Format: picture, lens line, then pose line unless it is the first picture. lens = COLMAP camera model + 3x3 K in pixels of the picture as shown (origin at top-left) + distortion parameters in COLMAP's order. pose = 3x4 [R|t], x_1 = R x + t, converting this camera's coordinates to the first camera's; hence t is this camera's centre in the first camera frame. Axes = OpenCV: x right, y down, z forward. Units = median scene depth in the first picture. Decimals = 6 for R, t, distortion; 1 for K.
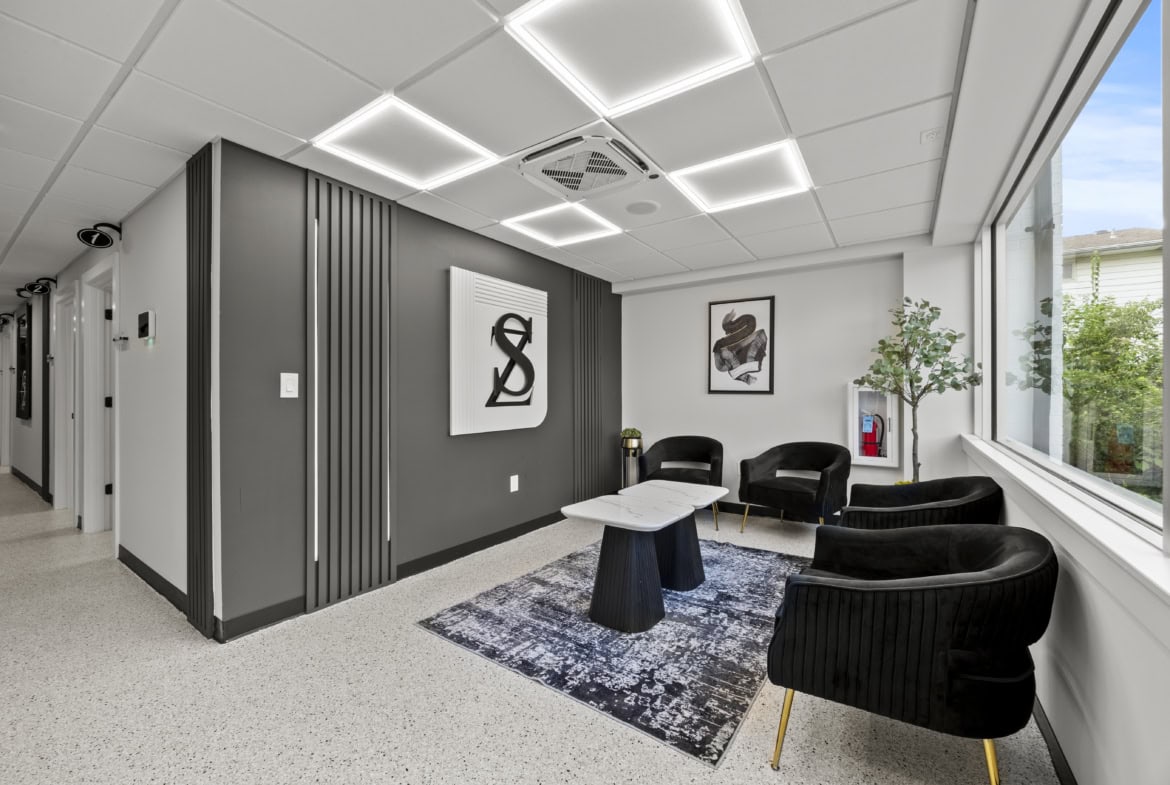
lens RADIAL K [[461.7, 0, 589.4], [0, 461.7, 393.2], [0, 0, 1]] dist [0.000055, -0.000593]
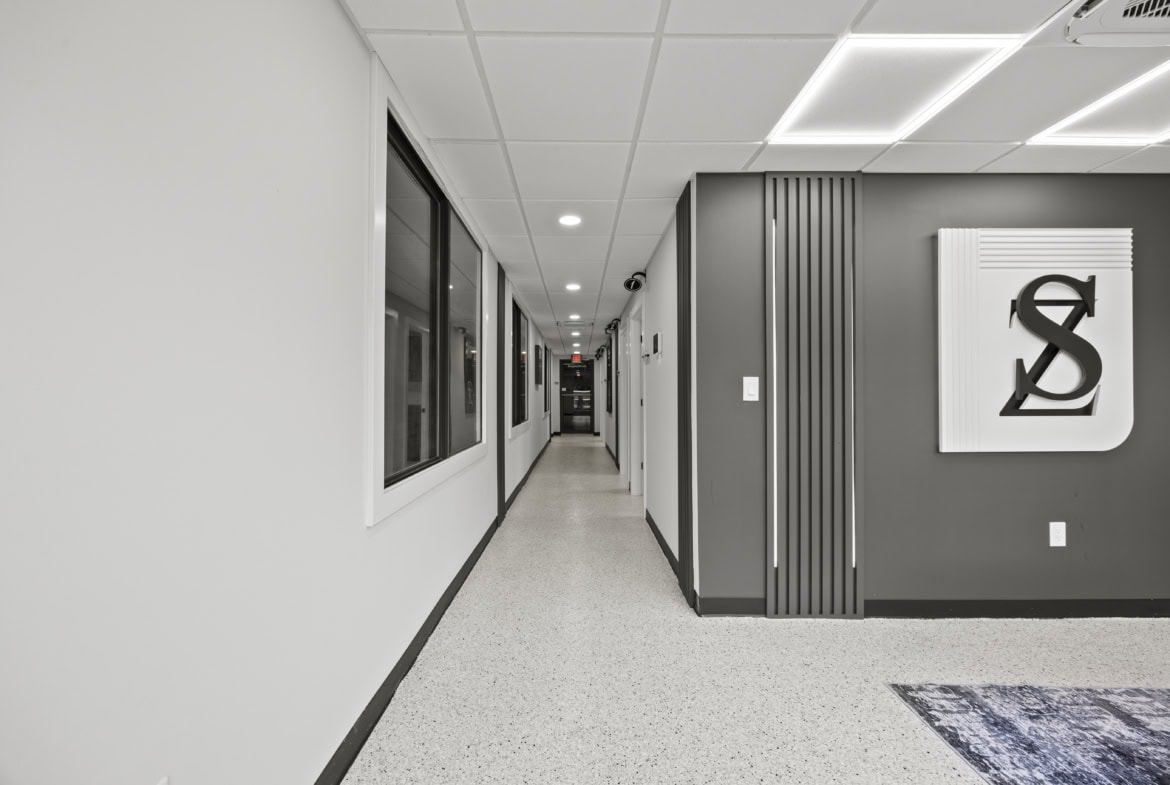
lens RADIAL K [[461.7, 0, 589.4], [0, 461.7, 393.2], [0, 0, 1]] dist [0.000055, -0.000593]
pose [[0.583208, -0.005114, -0.812307, -0.022607], [0.001204, 0.999985, -0.005431, -0.002000], [0.812322, 0.002189, 0.583205, 0.101997]]
